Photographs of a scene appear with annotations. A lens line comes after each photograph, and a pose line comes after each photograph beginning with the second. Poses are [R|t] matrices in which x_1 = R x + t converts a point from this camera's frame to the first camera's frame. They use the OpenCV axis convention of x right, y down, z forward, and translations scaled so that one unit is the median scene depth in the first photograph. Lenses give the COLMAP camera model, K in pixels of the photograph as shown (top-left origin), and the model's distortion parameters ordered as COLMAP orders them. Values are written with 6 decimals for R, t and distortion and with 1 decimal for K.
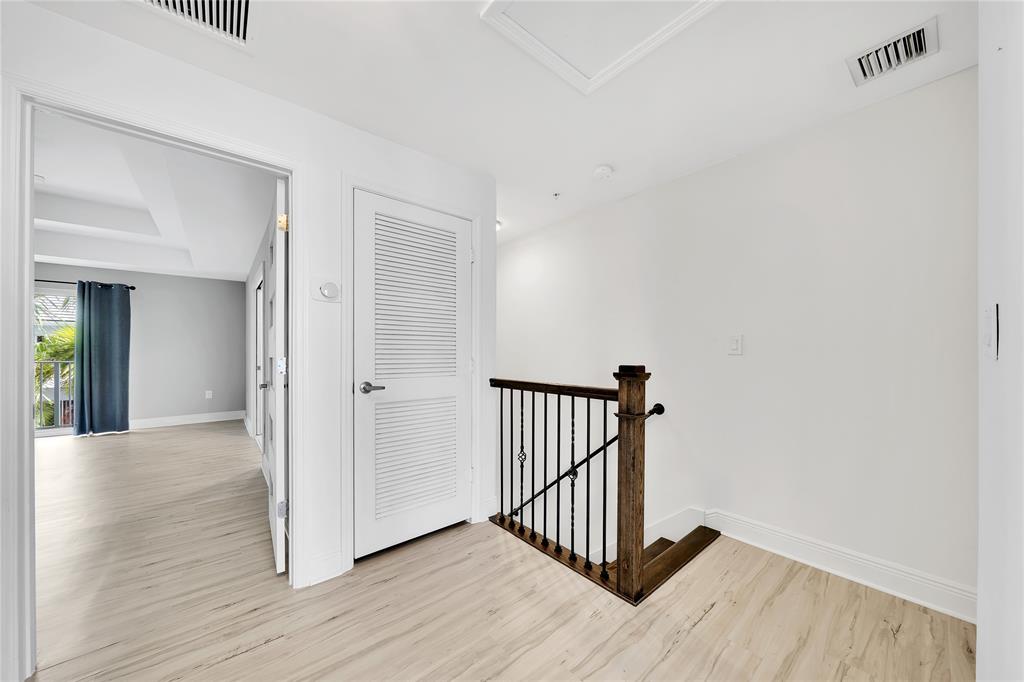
lens RADIAL K [[350.6, 0, 509.3], [0, 350.6, 349.8], [0, 0, 1]] dist [-0.001744, 0.000041]
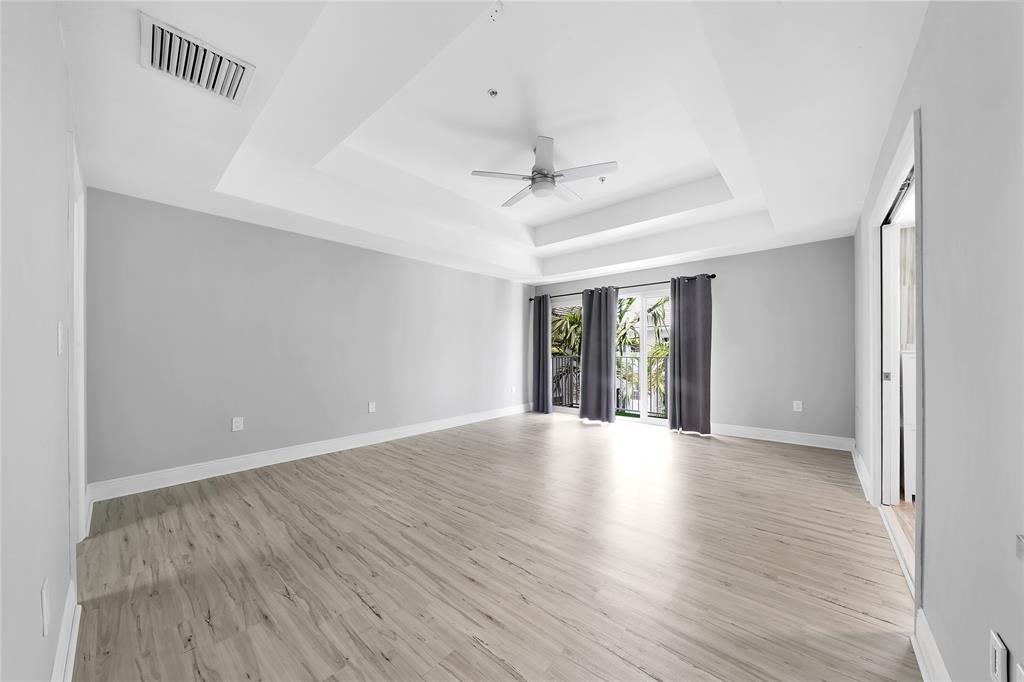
lens RADIAL K [[350.6, 0, 509.3], [0, 350.6, 349.8], [0, 0, 1]] dist [-0.001744, 0.000041]
pose [[0.156715, 0.000087, -0.987644, -0.276998], [0.009434, 0.999954, 0.001585, 0.005469], [0.987599, -0.009565, 0.156707, 0.349320]]
